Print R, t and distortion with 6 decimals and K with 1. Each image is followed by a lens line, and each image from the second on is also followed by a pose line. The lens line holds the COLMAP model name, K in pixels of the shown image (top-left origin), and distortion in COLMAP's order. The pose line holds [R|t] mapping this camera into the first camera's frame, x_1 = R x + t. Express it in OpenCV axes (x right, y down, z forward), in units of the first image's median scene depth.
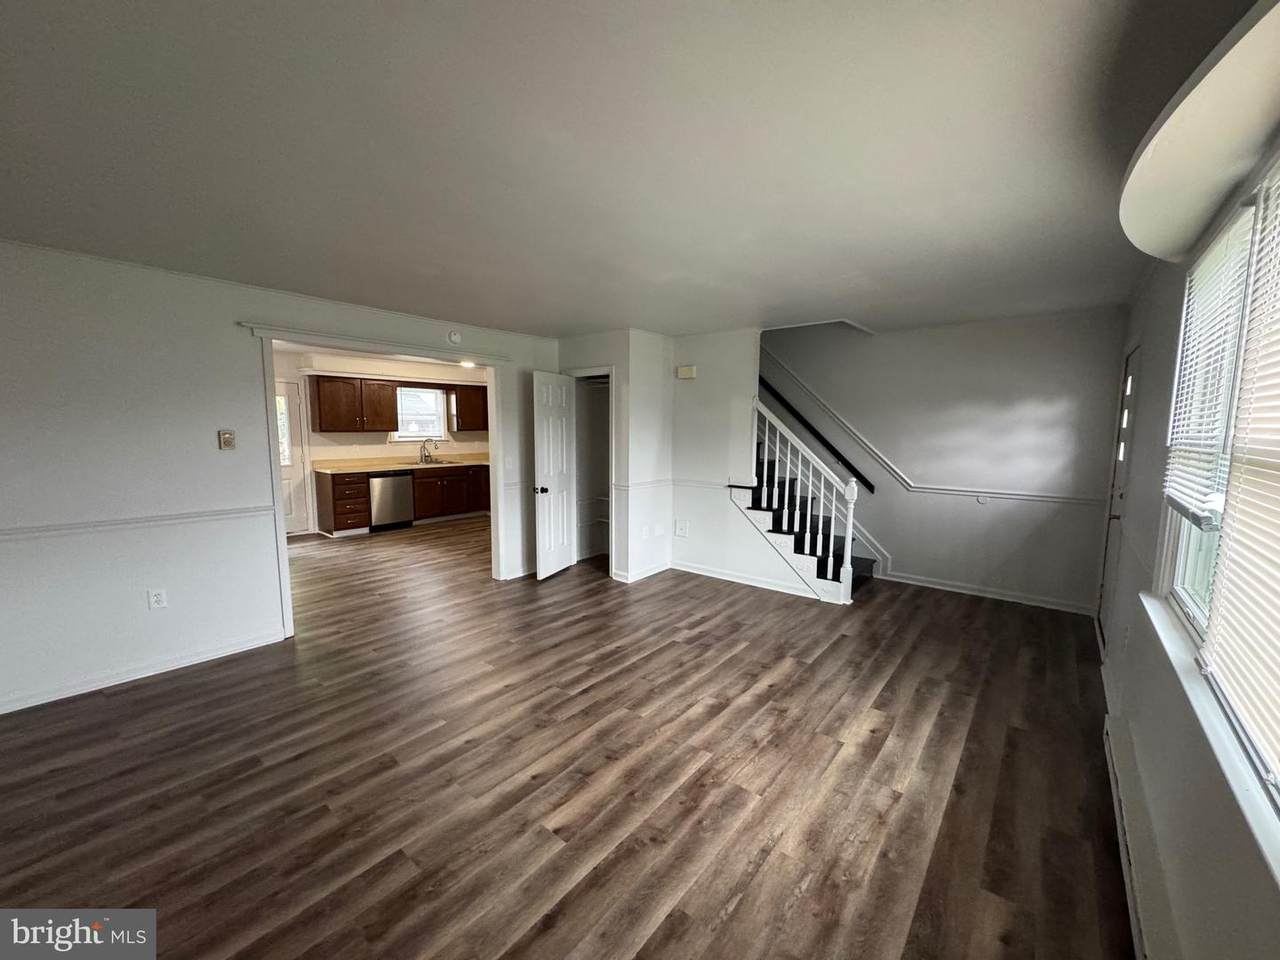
lens RADIAL K [[511.0, 0, 640.0], [0, 511.0, 480.0], [0, 0, 1]] dist [0.000523, 0.000016]
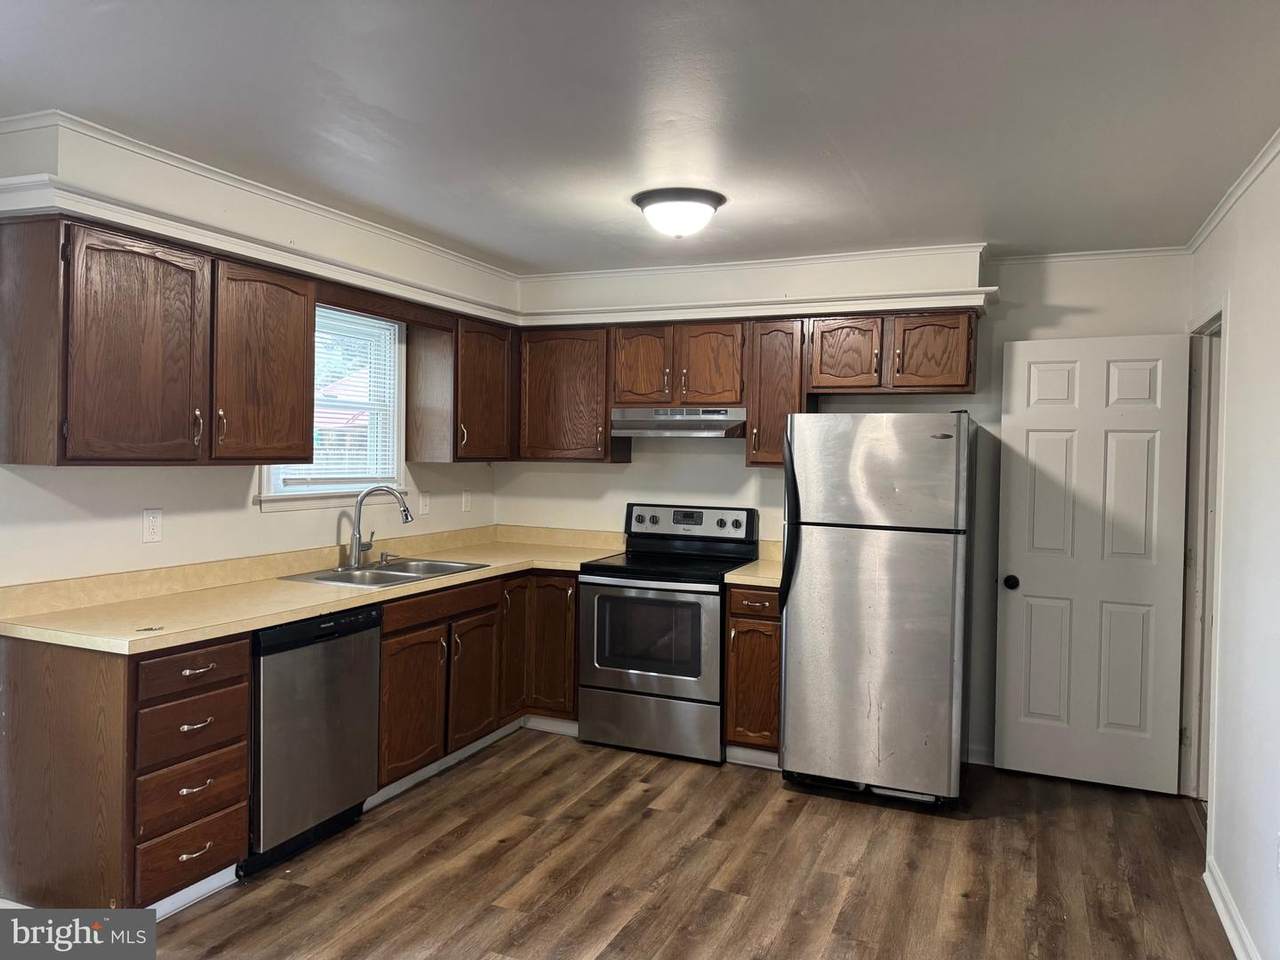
lens RADIAL K [[887.6, 0, 640.0], [0, 887.6, 480.0], [0, 0, 1]] dist [0.010060, 0.003411]
pose [[0.962791, 0.002309, 0.270236, -0.435265], [0.019044, 0.996898, -0.076370, -0.046198], [-0.269574, 0.078675, 0.959760, 0.500582]]
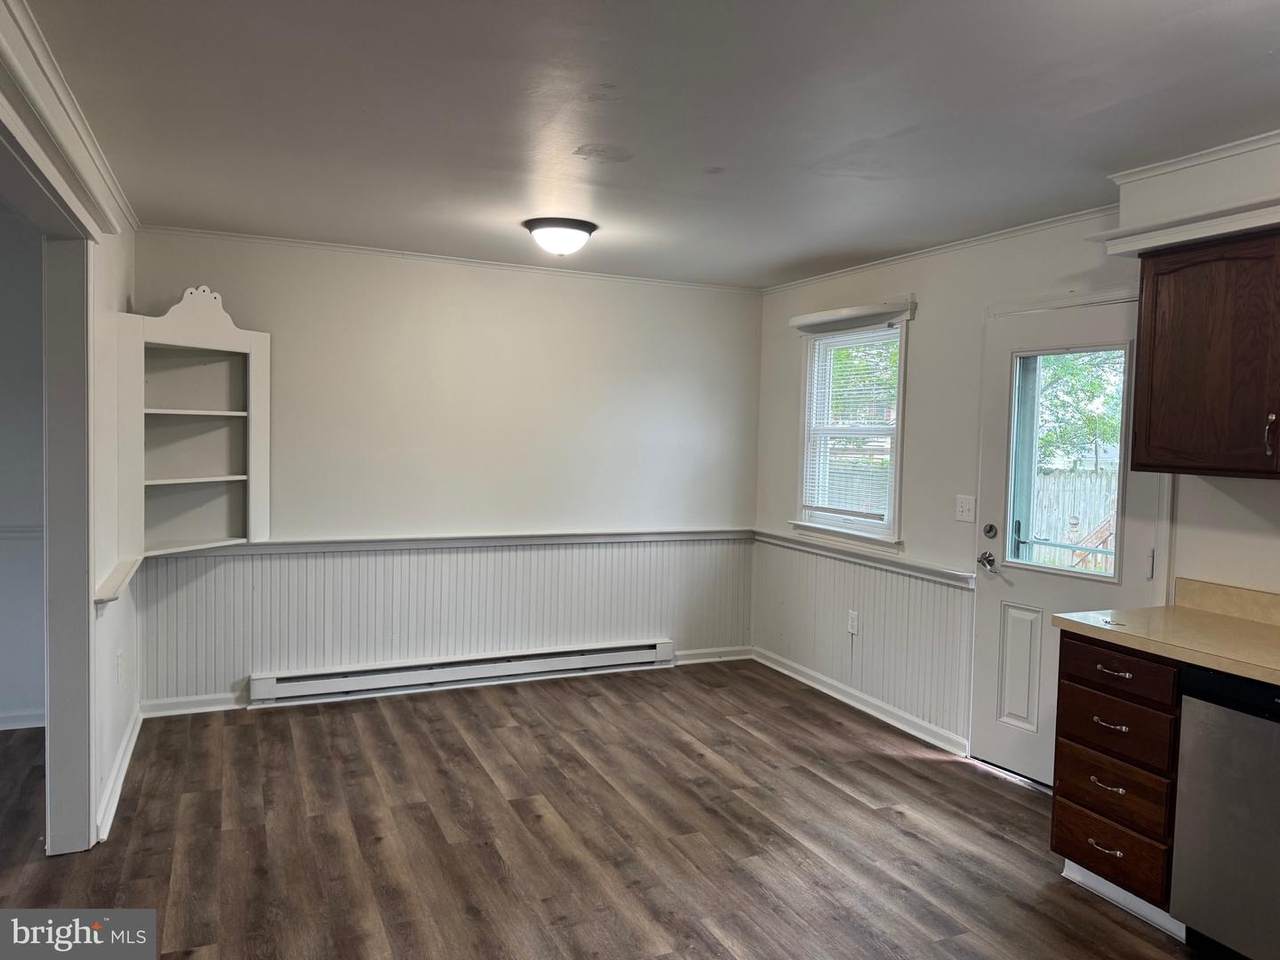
lens RADIAL K [[887.6, 0, 640.0], [0, 887.6, 480.0], [0, 0, 1]] dist [0.010060, 0.003411]
pose [[-0.446305, 0.039472, -0.894010, -0.099402], [-0.126084, 0.986287, 0.106490, -0.092307], [0.885954, 0.160247, -0.435208, 0.871063]]
